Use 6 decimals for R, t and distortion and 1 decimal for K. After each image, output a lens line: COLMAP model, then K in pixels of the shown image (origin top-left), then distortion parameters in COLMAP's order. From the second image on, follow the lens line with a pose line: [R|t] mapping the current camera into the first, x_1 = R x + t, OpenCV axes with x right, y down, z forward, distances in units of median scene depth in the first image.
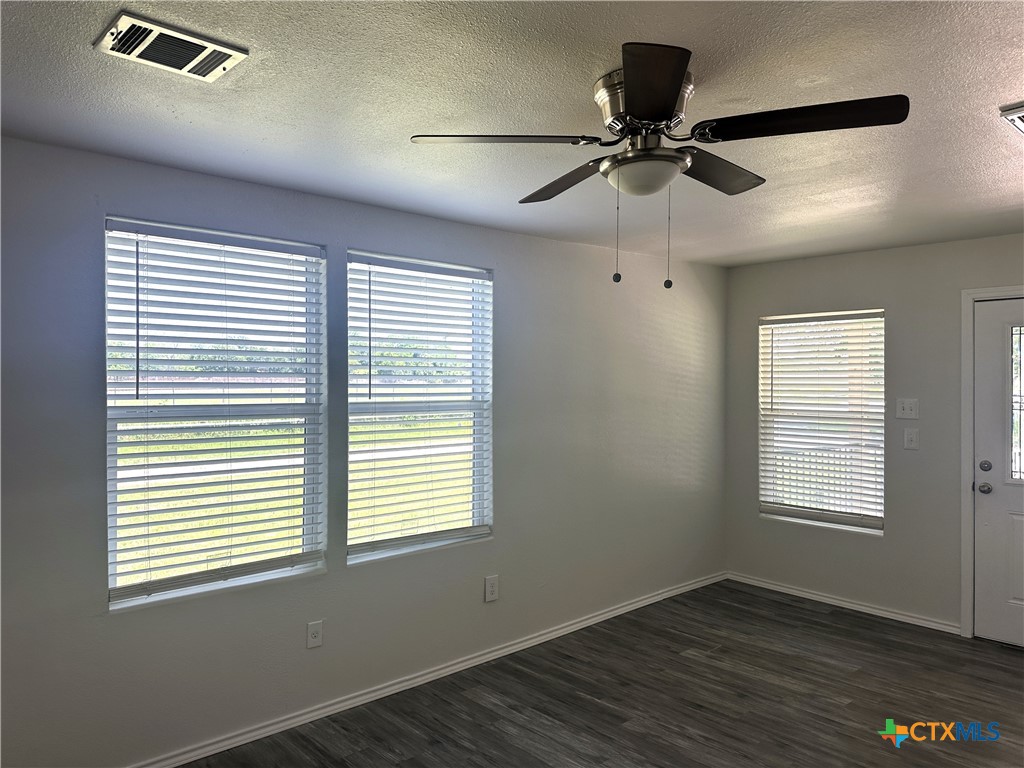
lens RADIAL K [[736.7, 0, 492.3], [0, 736.7, 377.3], [0, 0, 1]] dist [0.131292, -0.234281]
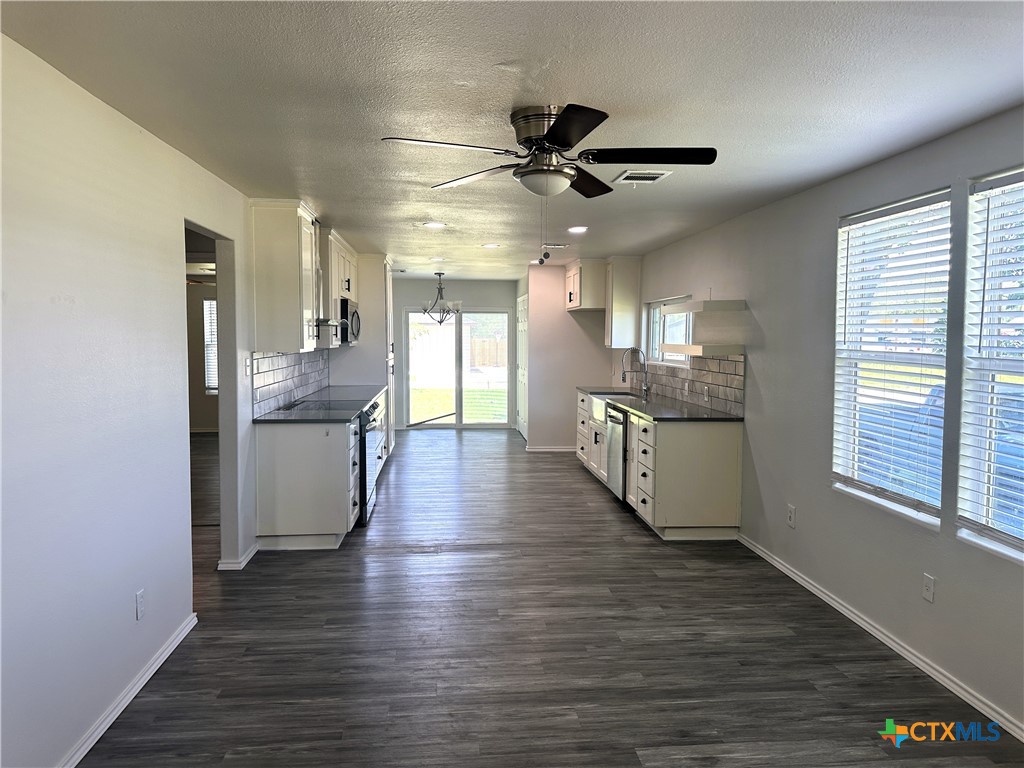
lens RADIAL K [[742.7, 0, 512.0], [0, 742.7, 384.0], [0, 0, 1]] dist [0.123126, -0.238501]
pose [[-0.599379, 0.051933, -0.798779, 0.689186], [-0.003792, 0.997698, 0.067711, 0.008008], [0.800457, 0.043613, -0.597802, 0.904392]]
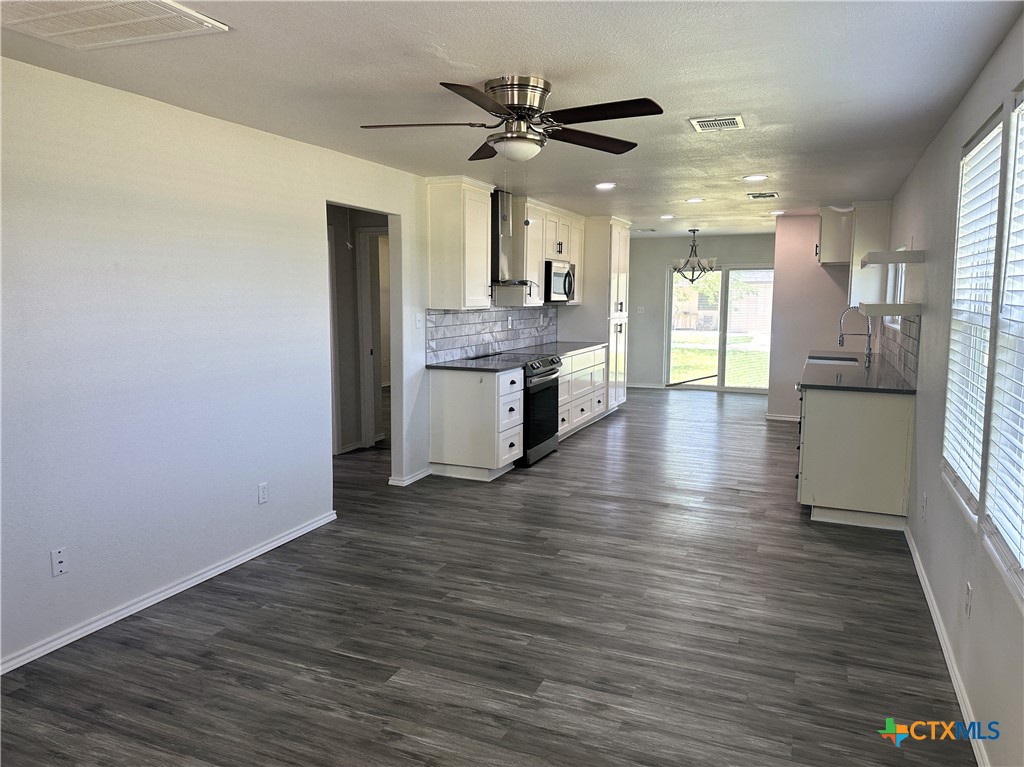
lens RADIAL K [[736.7, 0, 492.3], [0, 736.7, 376.8], [0, 0, 1]] dist [0.131292, -0.234281]
pose [[-0.914685, 0.042987, -0.401875, 0.434907], [-0.002973, 0.993585, 0.113047, 0.009897], [0.404156, 0.104597, -0.908690, 1.190461]]
